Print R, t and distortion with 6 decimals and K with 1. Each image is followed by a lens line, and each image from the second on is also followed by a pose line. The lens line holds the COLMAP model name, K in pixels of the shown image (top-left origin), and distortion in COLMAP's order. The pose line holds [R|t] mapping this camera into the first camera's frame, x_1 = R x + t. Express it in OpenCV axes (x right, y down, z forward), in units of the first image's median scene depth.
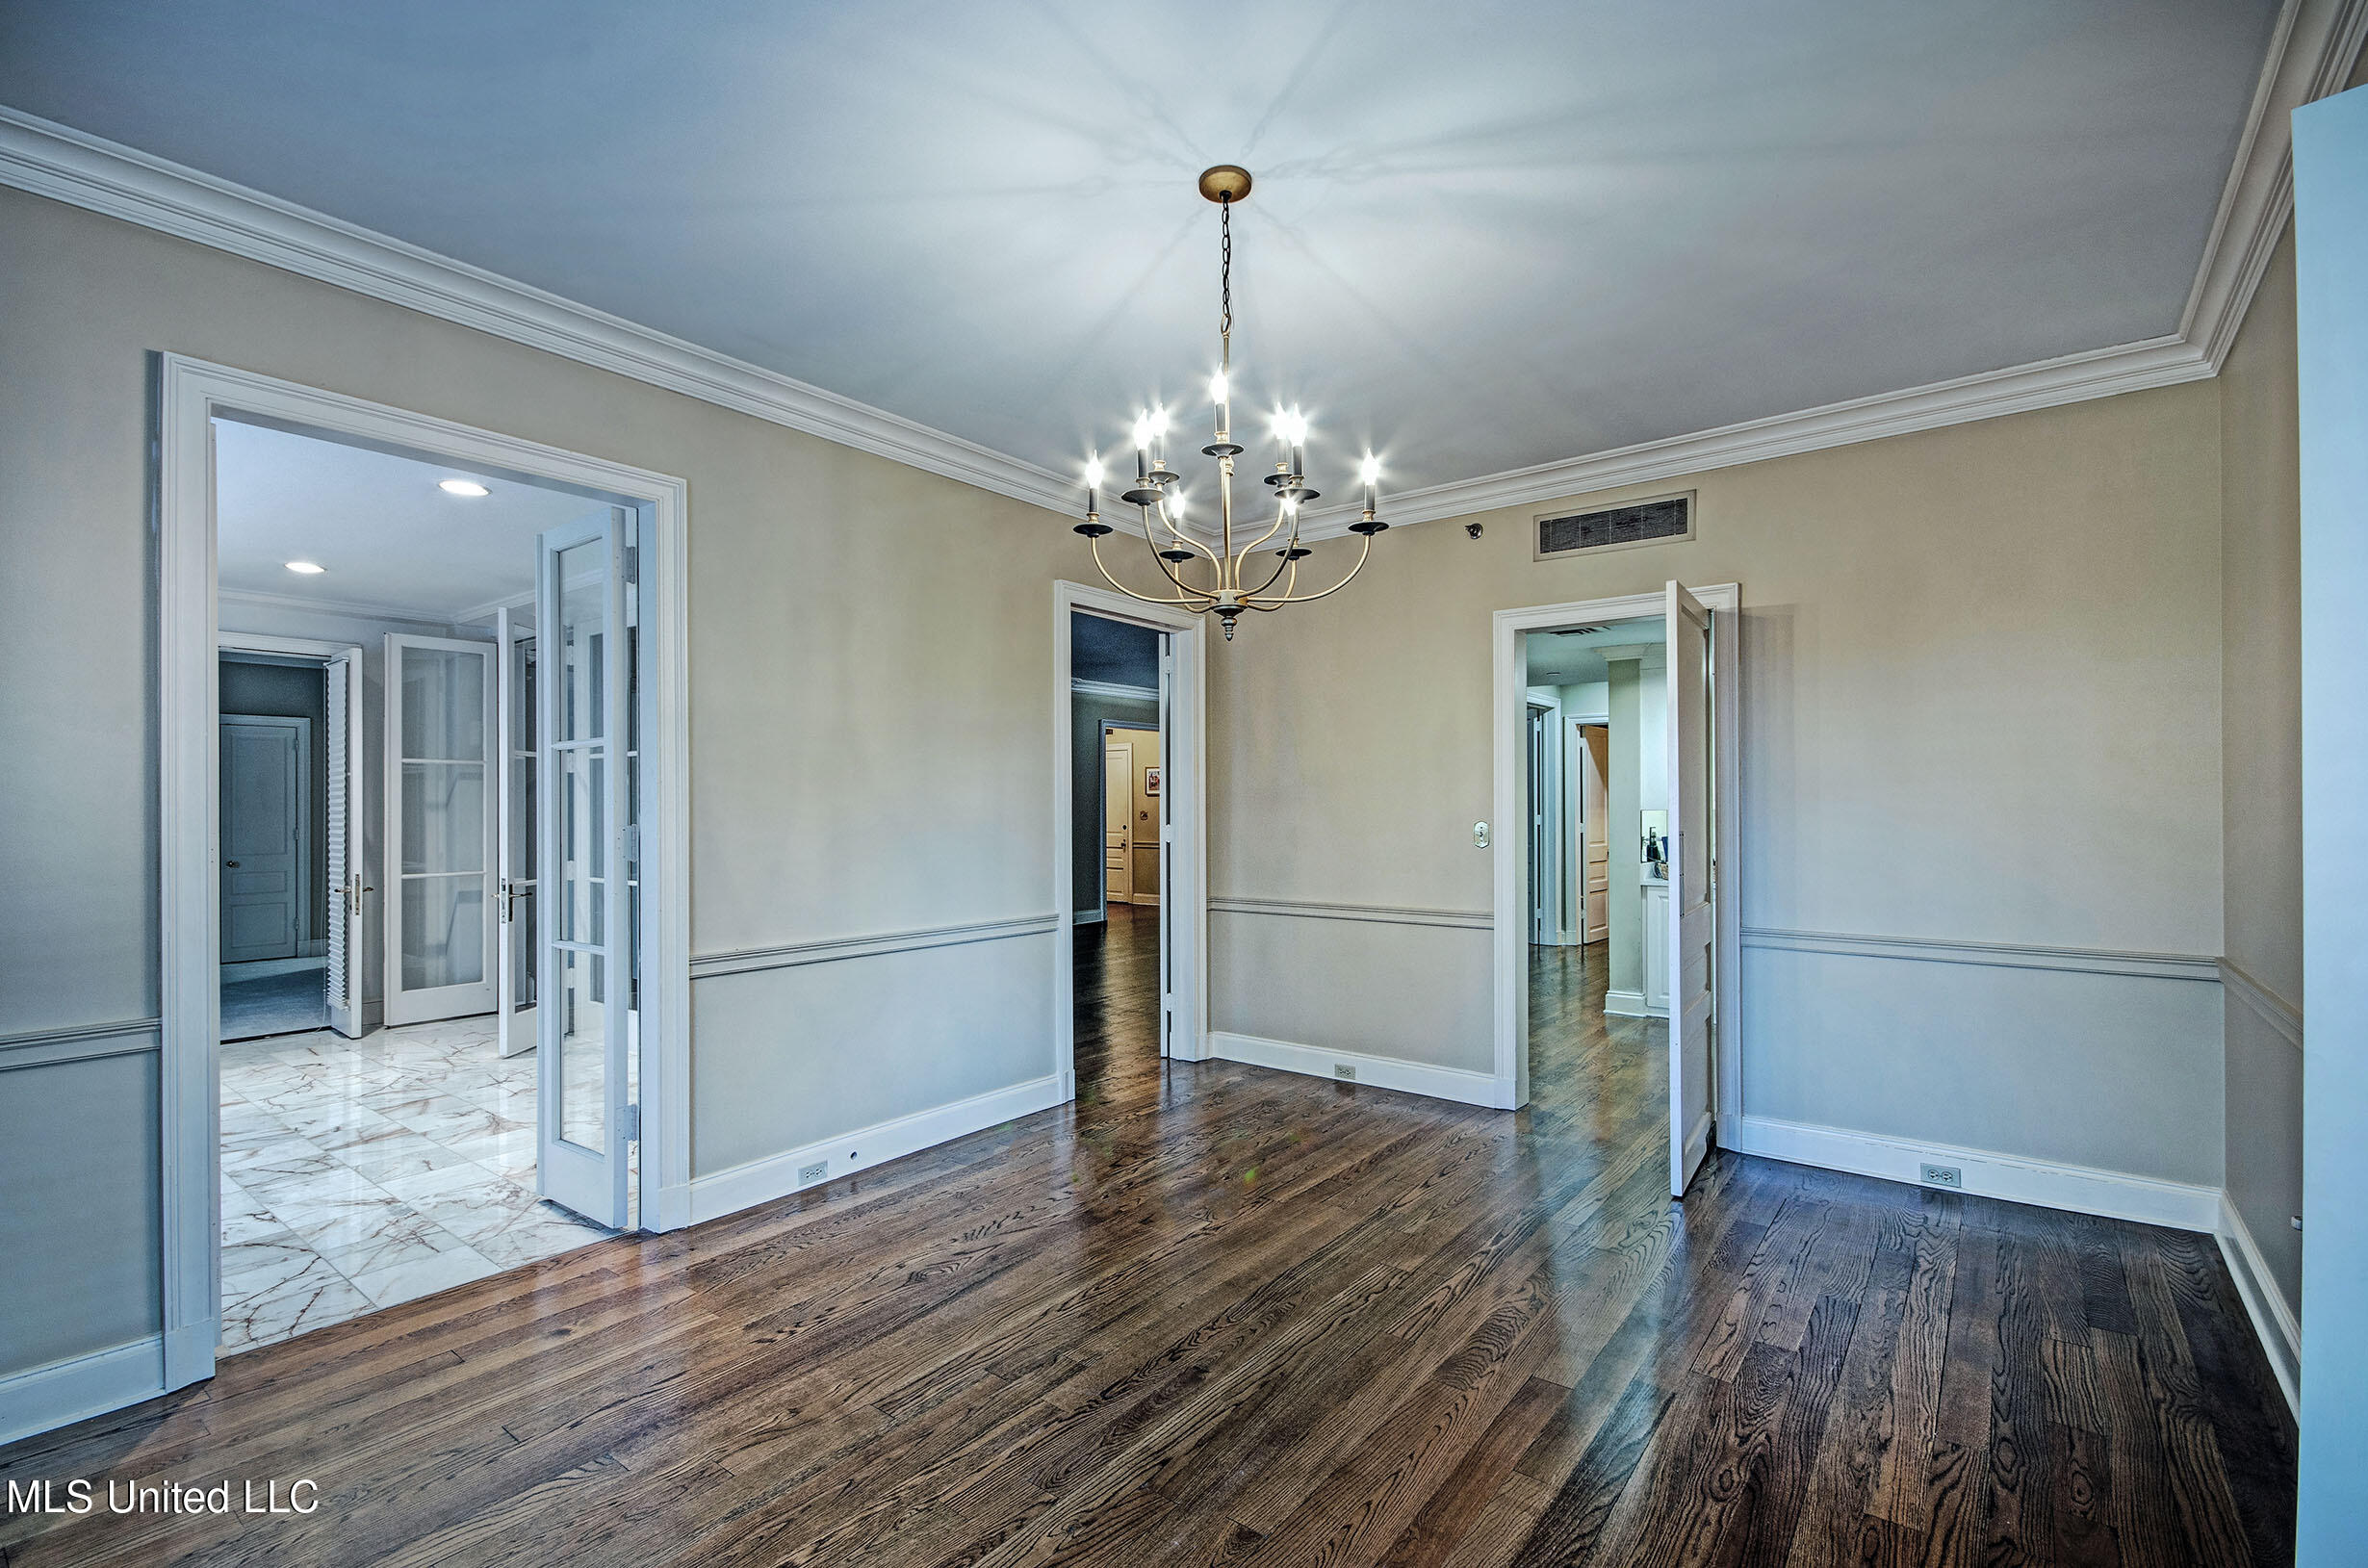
lens RADIAL K [[1062.7, 0, 1224.7], [0, 1062.7, 800.3], [0, 0, 1]] dist [0.009585, -0.000025]
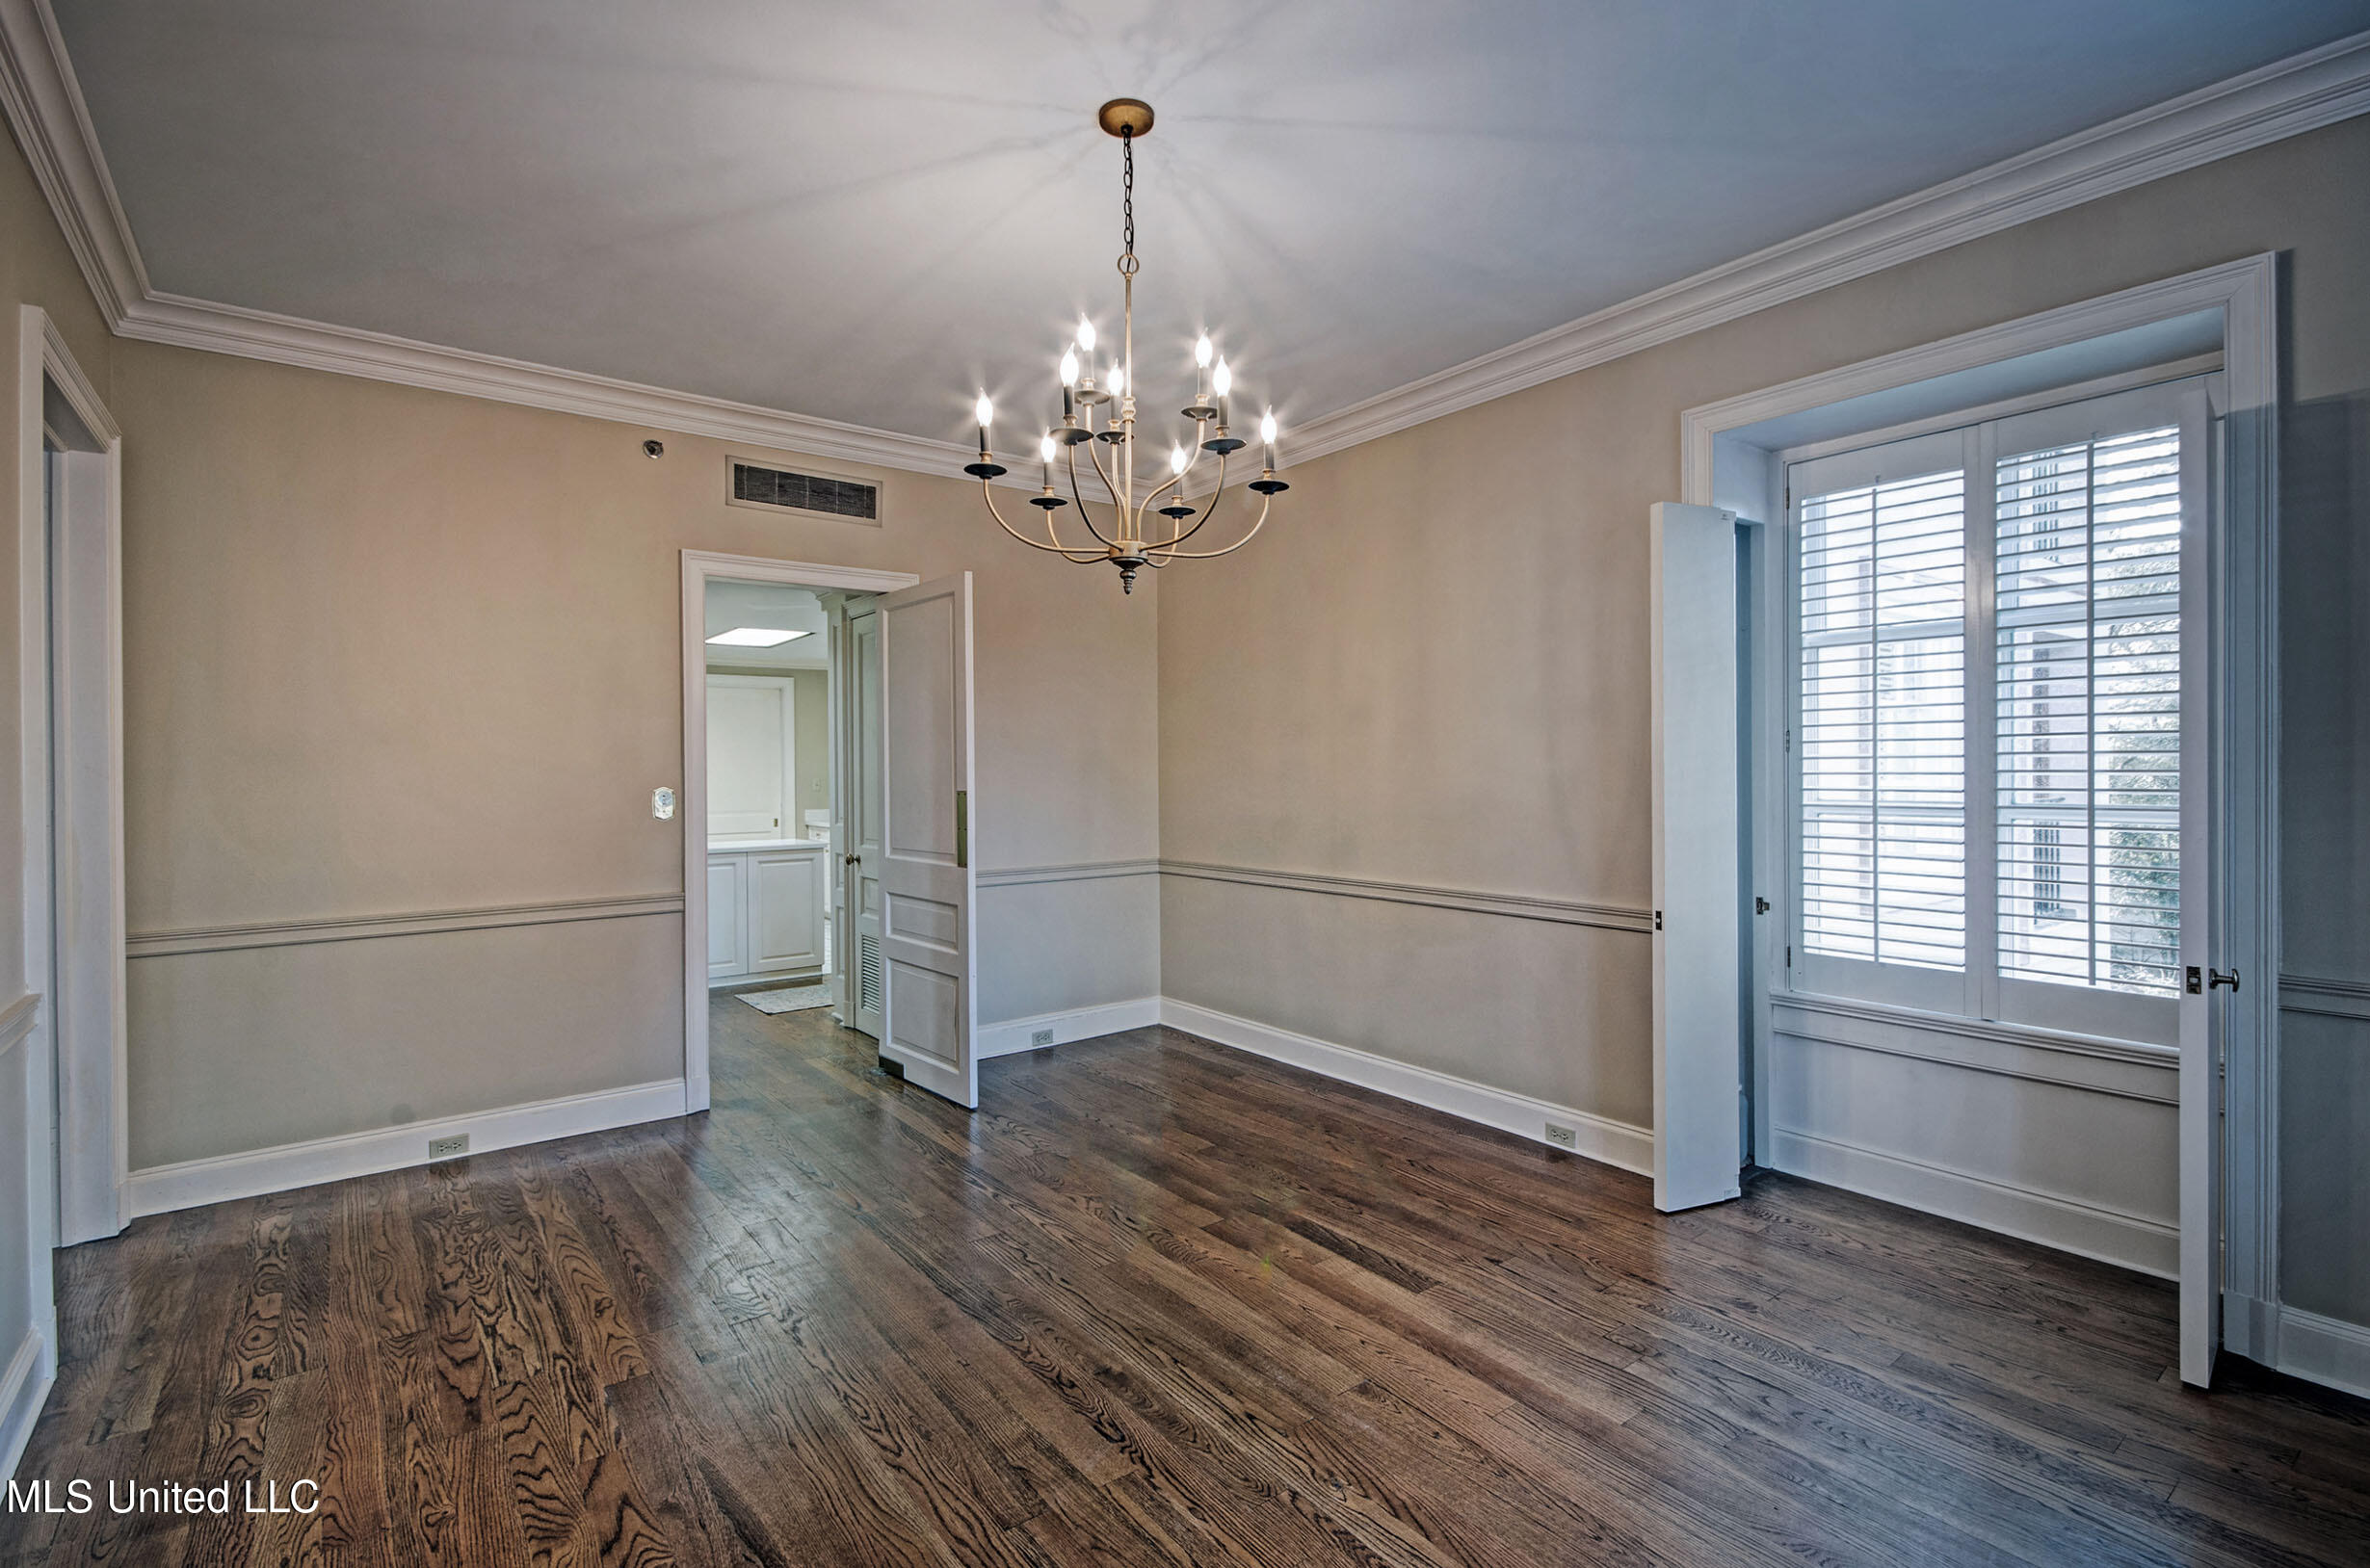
lens RADIAL K [[1076.3, 0, 1167.0], [0, 1076.3, 775.2], [0, 0, 1]] dist [0.011368, 0.000130]
pose [[0.267983, -0.004079, 0.963415, -0.761280], [-0.000831, 0.999990, 0.004465, 0.007093], [-0.963423, -0.001997, 0.267977, 0.577758]]
